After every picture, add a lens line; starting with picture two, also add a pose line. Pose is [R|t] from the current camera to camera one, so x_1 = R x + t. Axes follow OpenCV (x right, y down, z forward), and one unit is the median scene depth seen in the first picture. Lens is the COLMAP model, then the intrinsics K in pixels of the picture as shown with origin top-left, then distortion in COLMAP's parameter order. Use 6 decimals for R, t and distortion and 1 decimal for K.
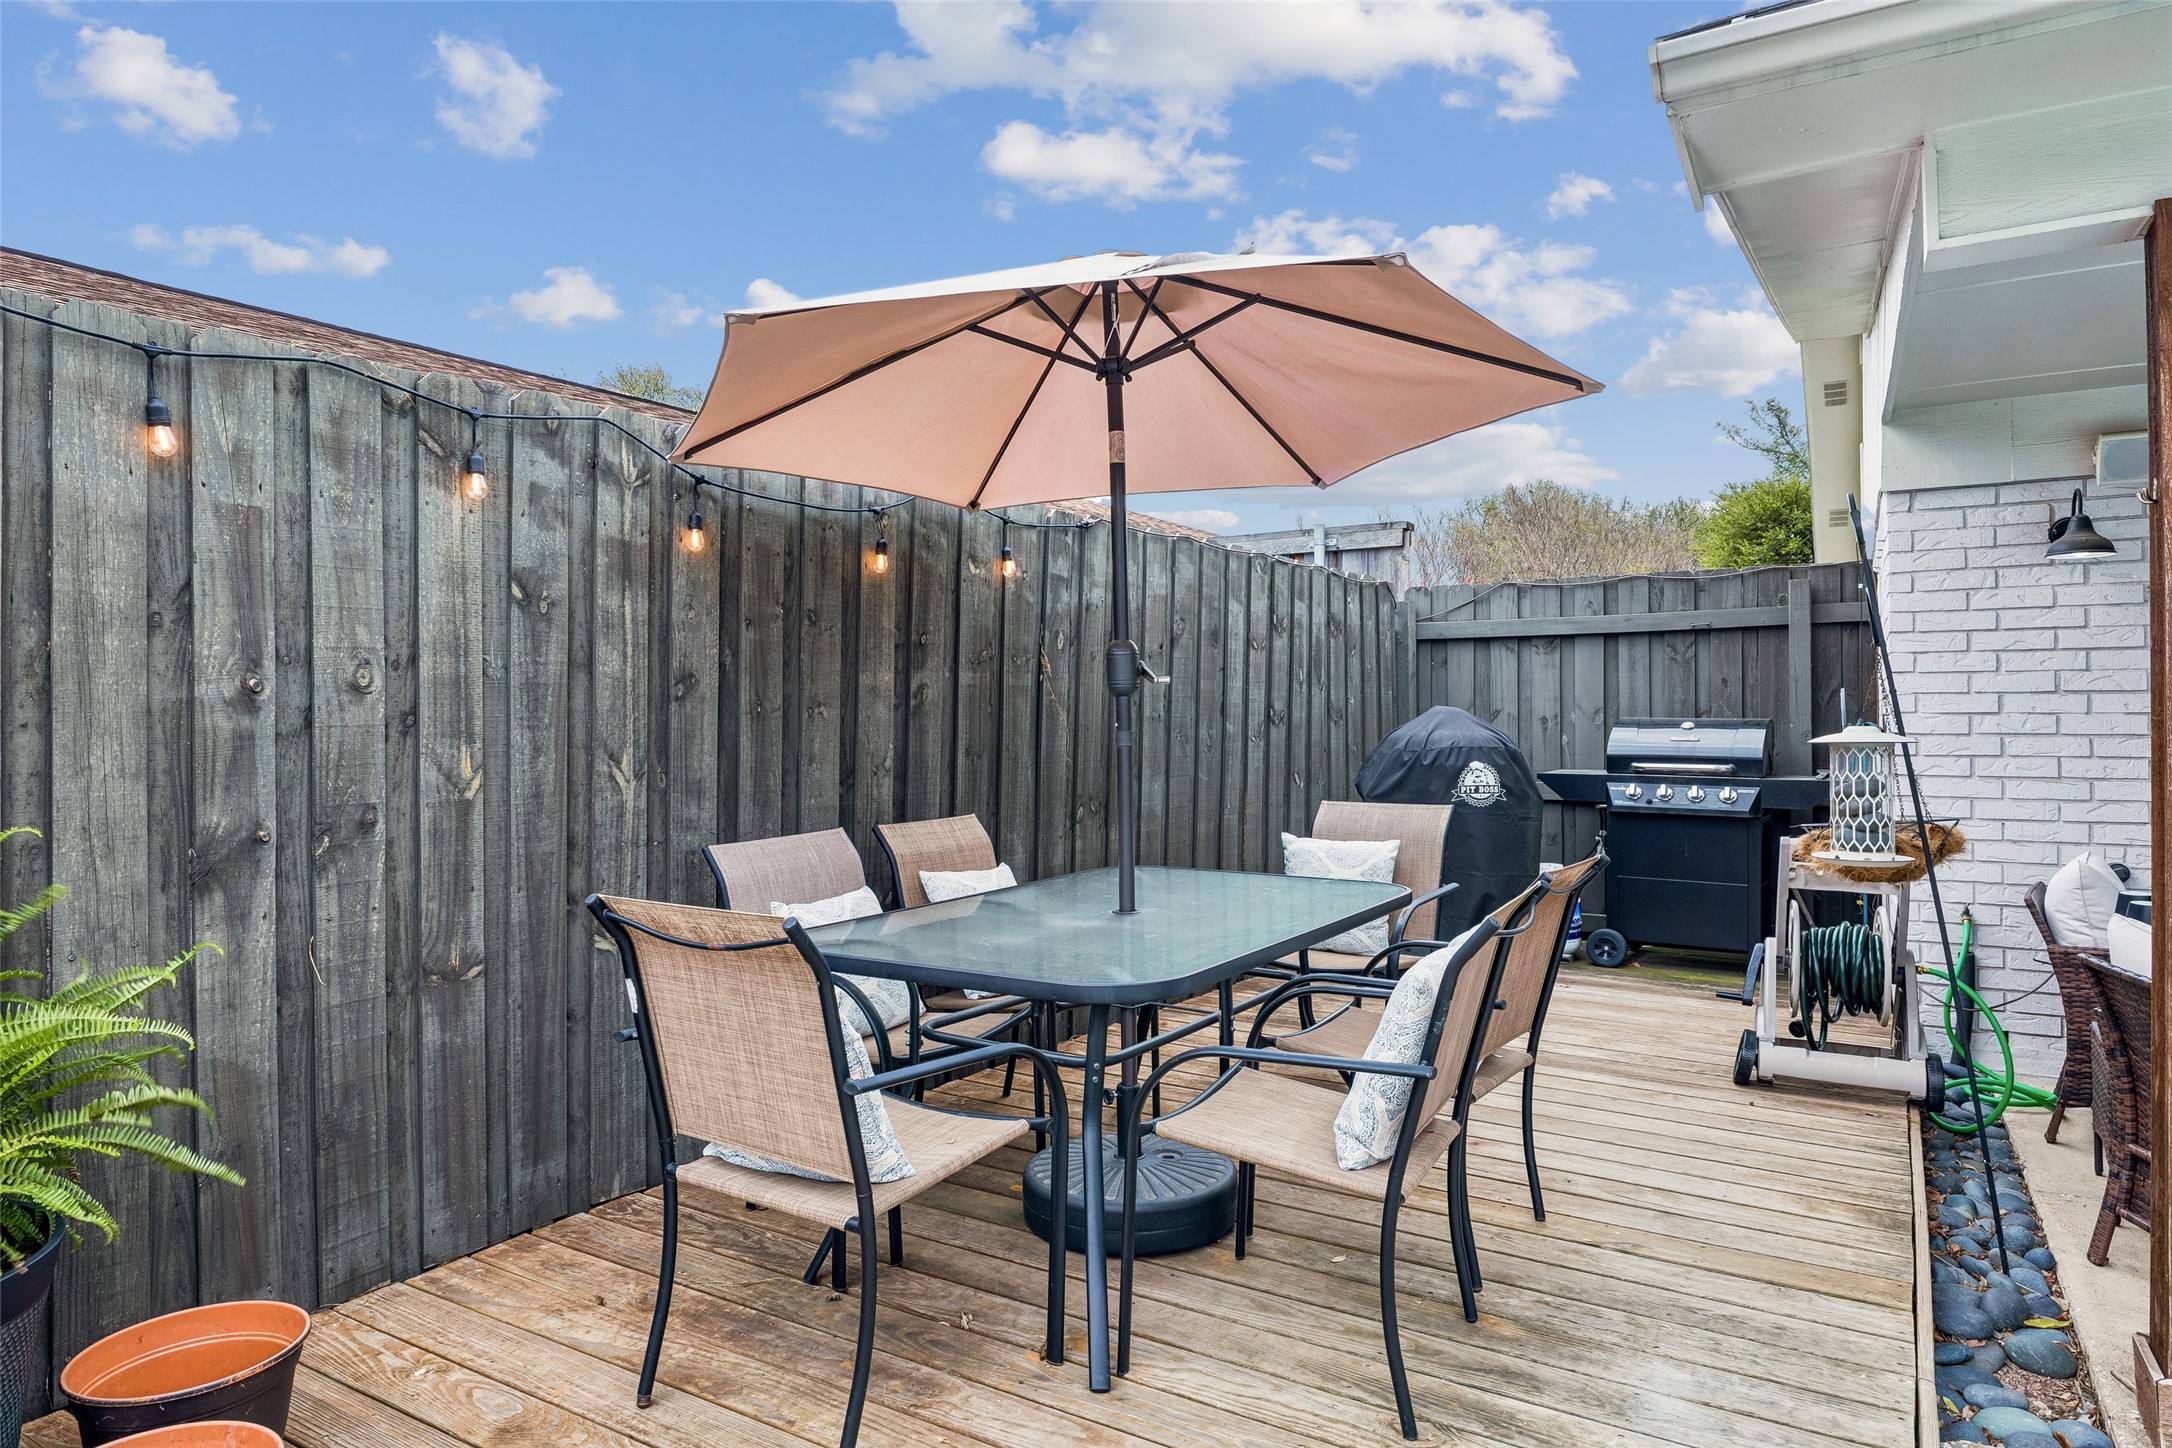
lens RADIAL K [[1287.4, 0, 1079.3], [0, 1287.4, 719.0], [0, 0, 1]] dist [0.003393, 0.000192]
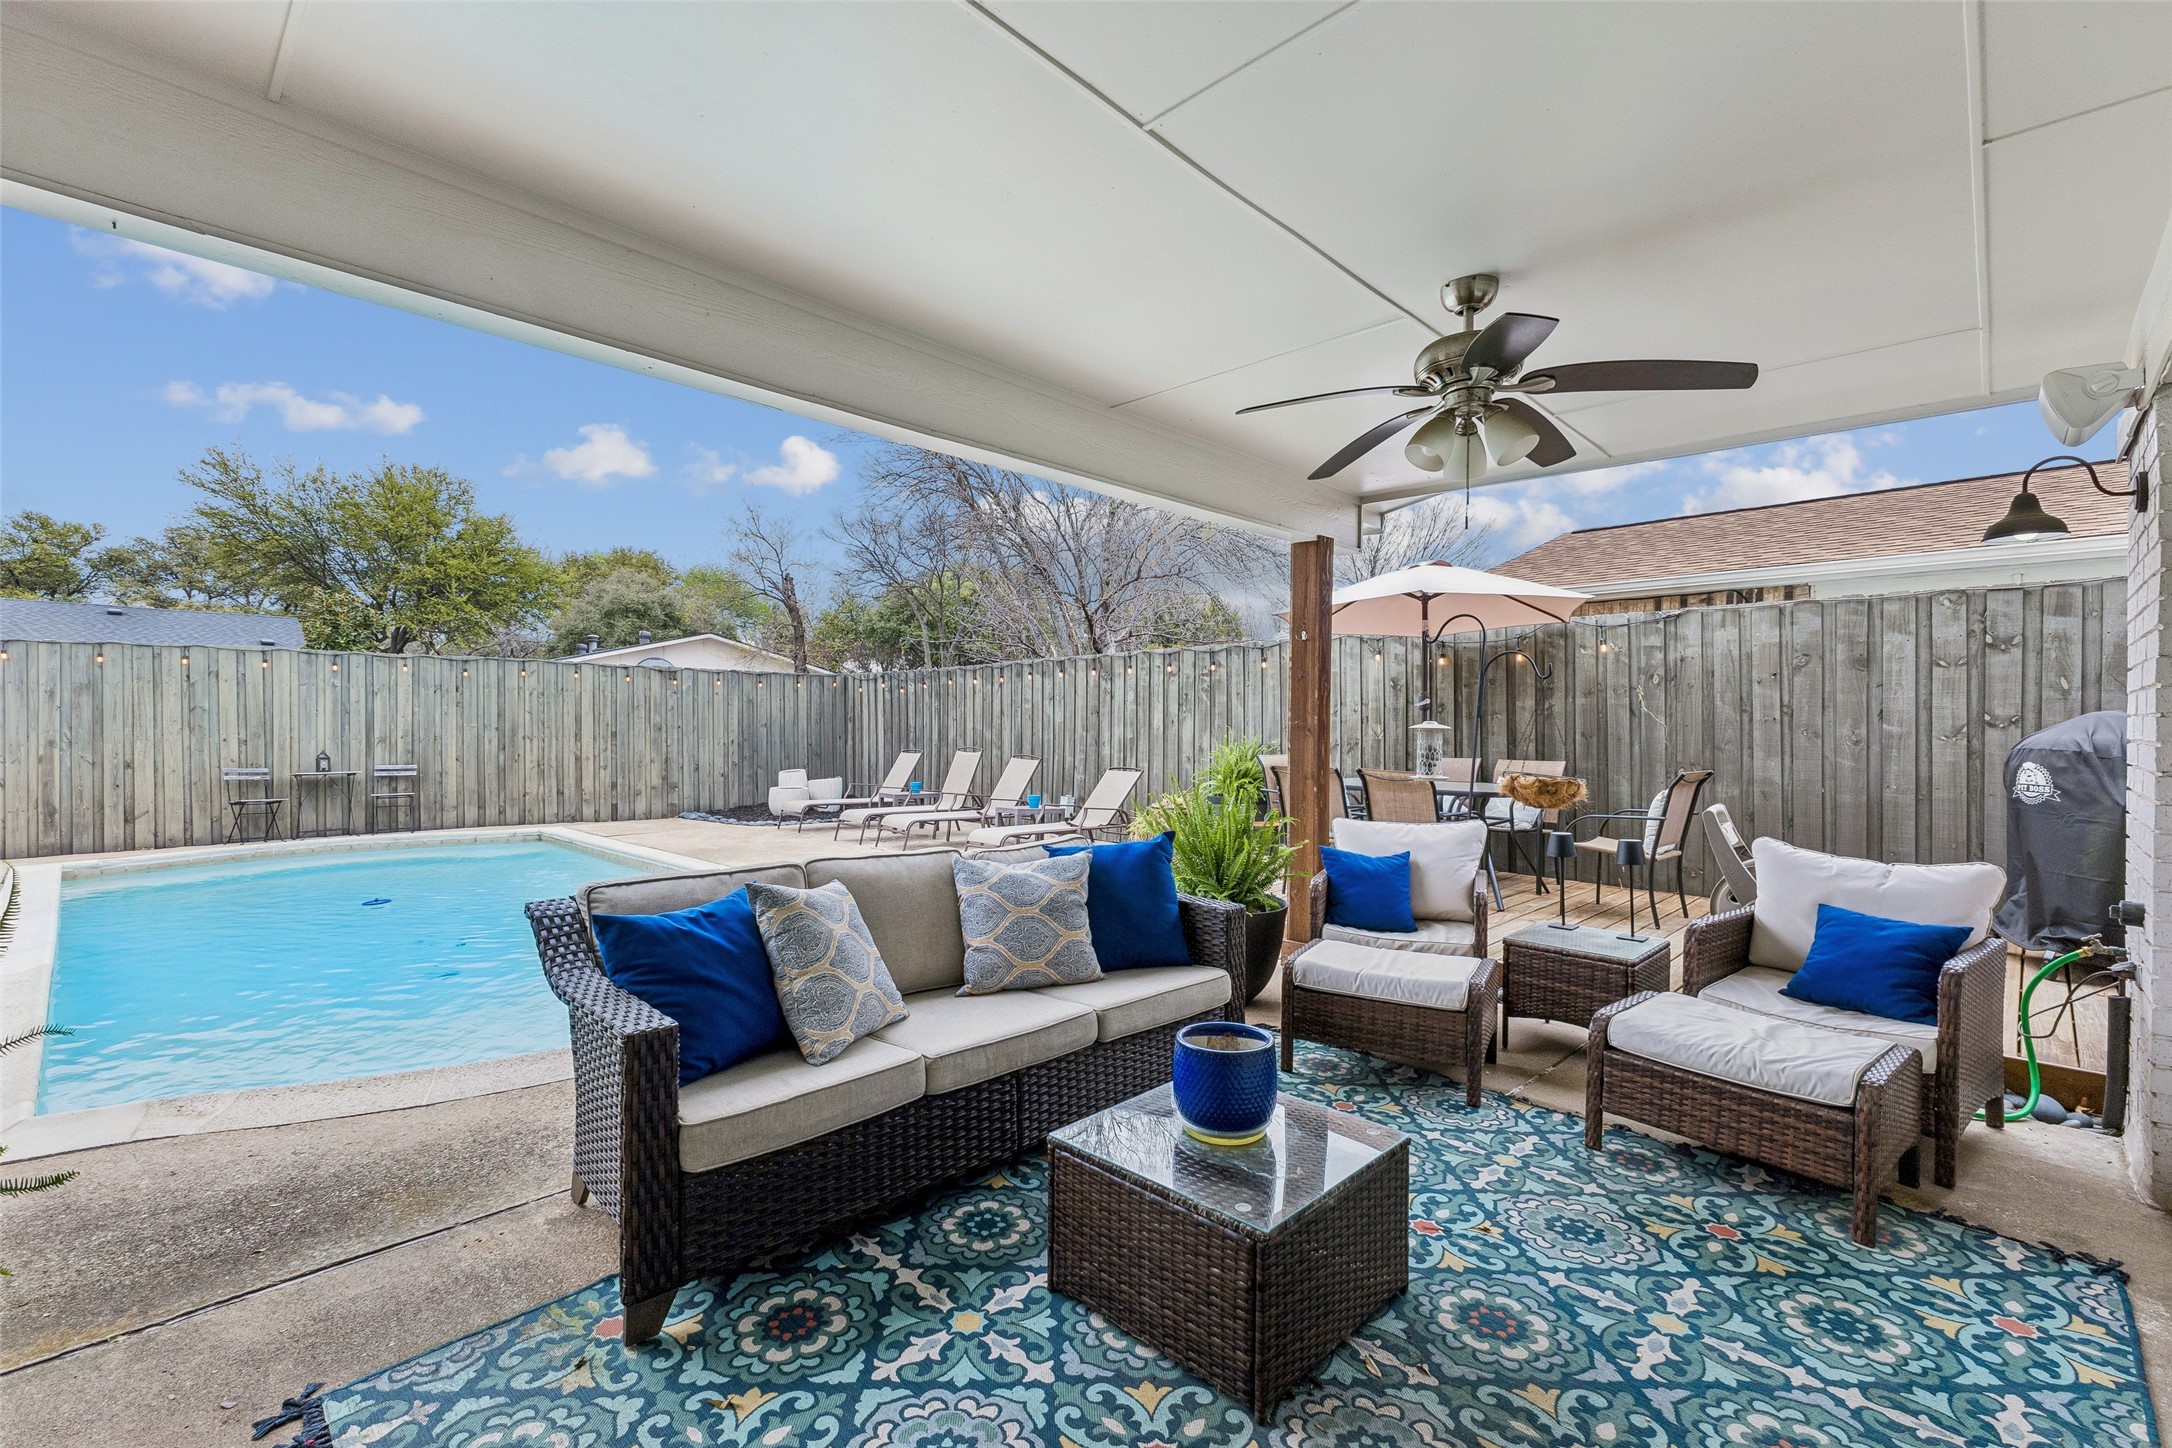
lens RADIAL K [[947.7, 0, 1083.4], [0, 947.7, 724.2], [0, 0, 1]] dist [0.013783, 0.000010]
pose [[-0.249343, 0.005370, -0.968400, 1.890490], [-0.008755, 0.999931, 0.007799, 0.003103], [0.968376, 0.010423, -0.249279, 0.634478]]
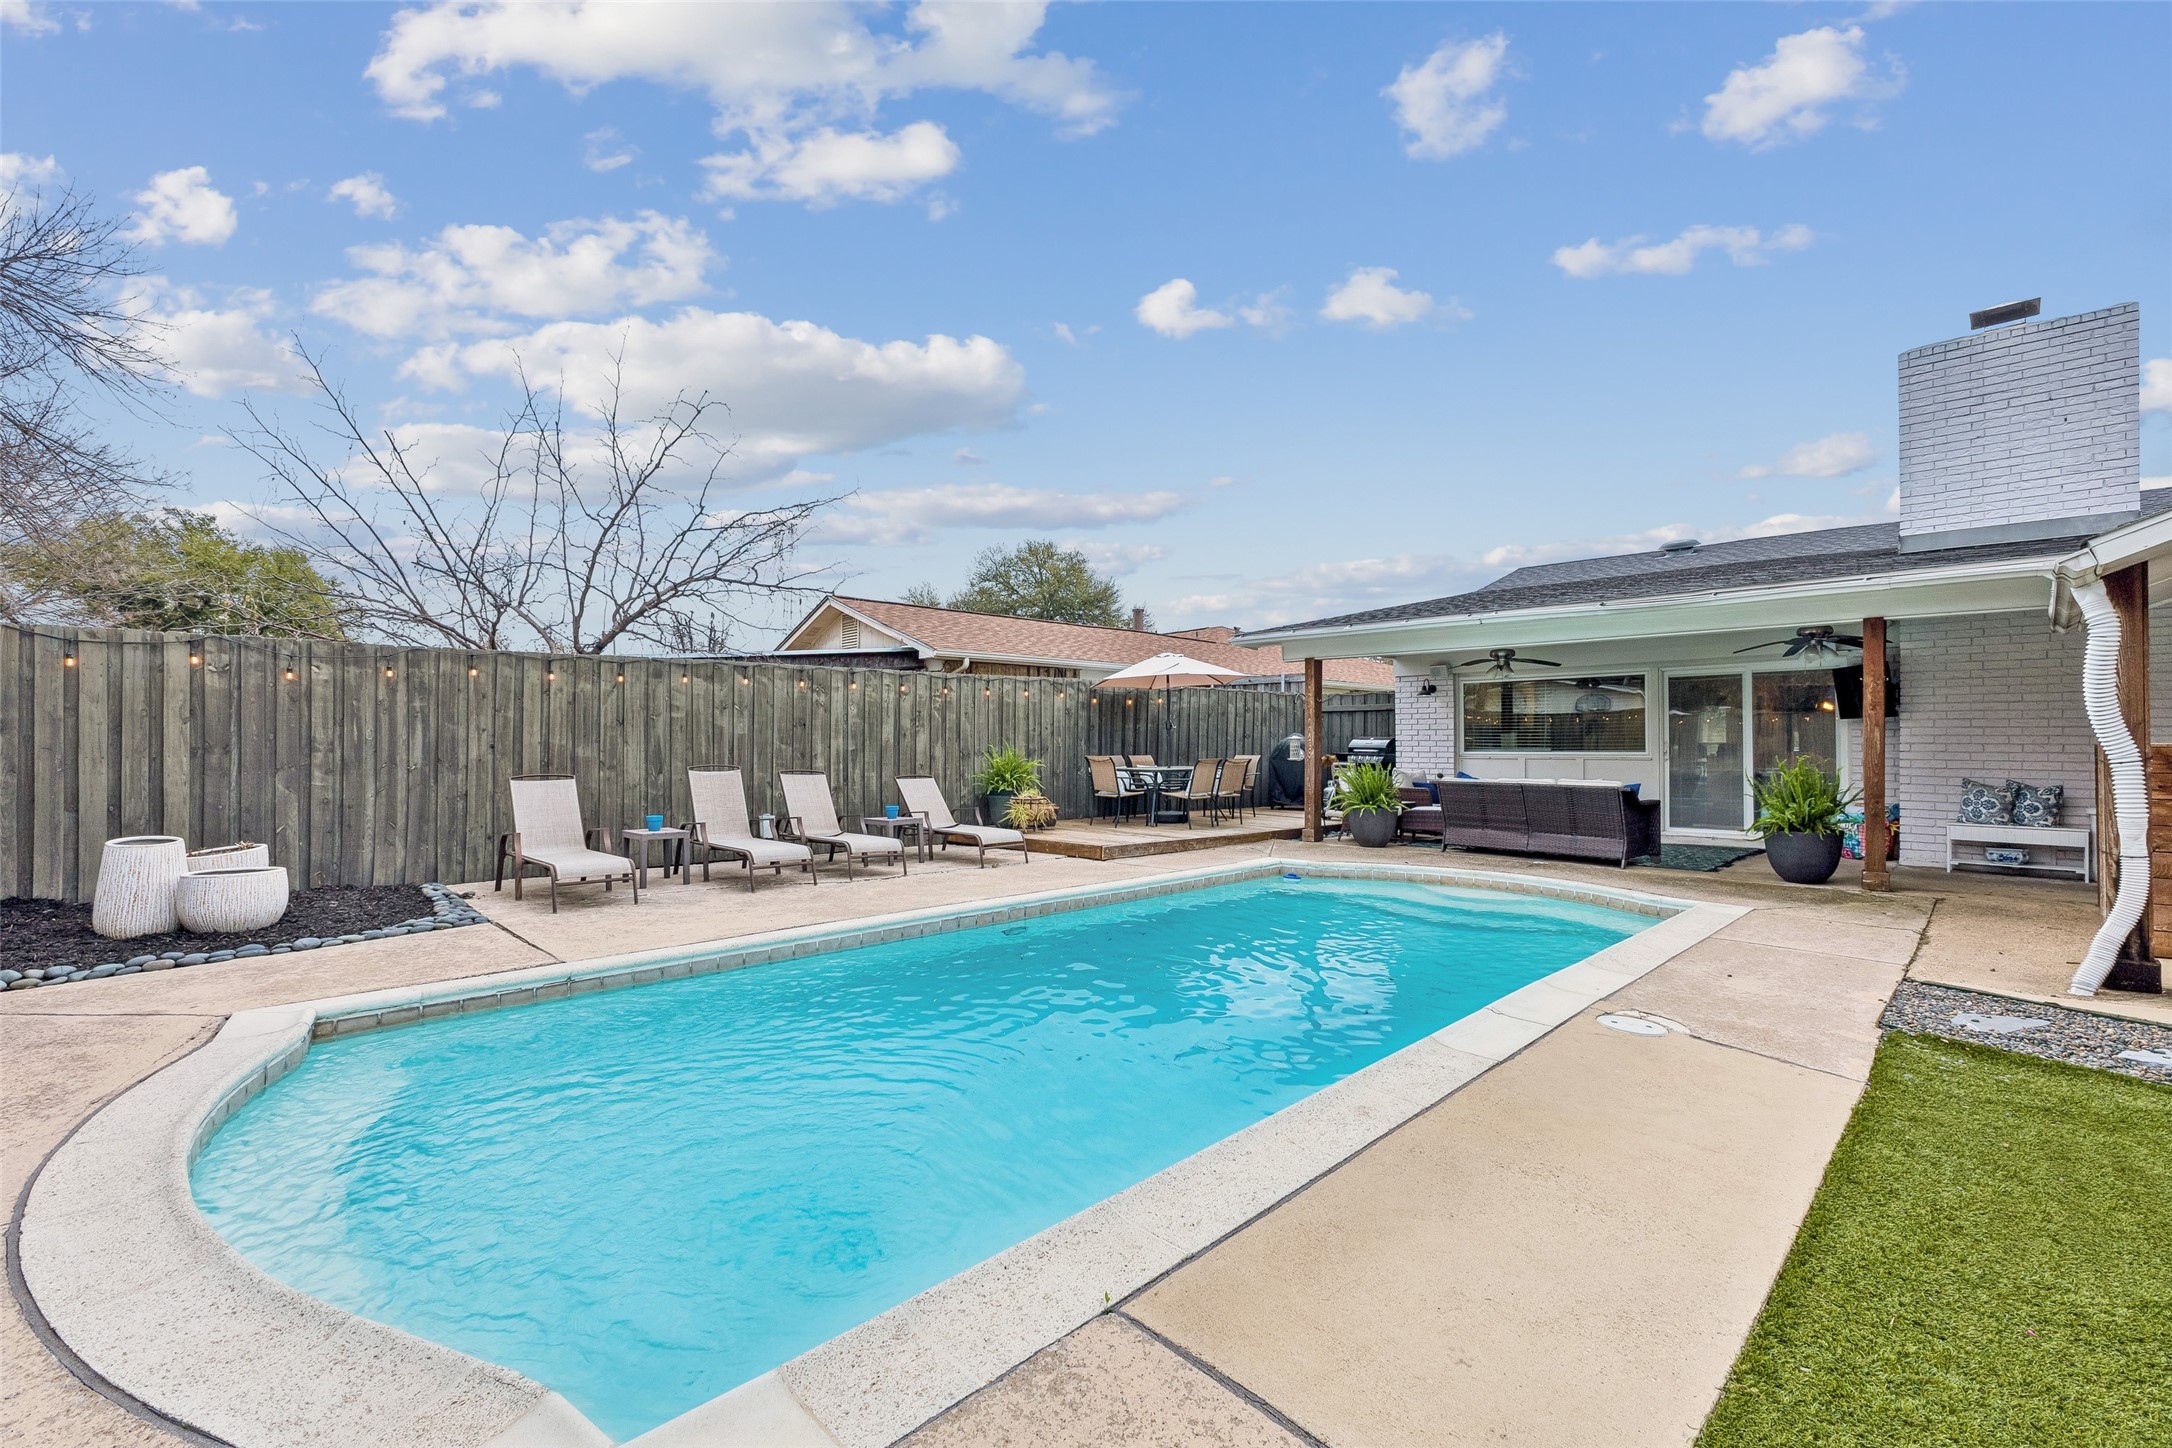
lens RADIAL K [[947.7, 0, 1092.6], [0, 947.7, 732.7], [0, 0, 1]] dist [0.013783, 0.000010]
pose [[0.969793, 0.002532, -0.243918, 0.586574], [-0.006378, 0.999867, -0.014977, 0.048799], [0.243847, 0.016080, 0.969680, -2.526139]]
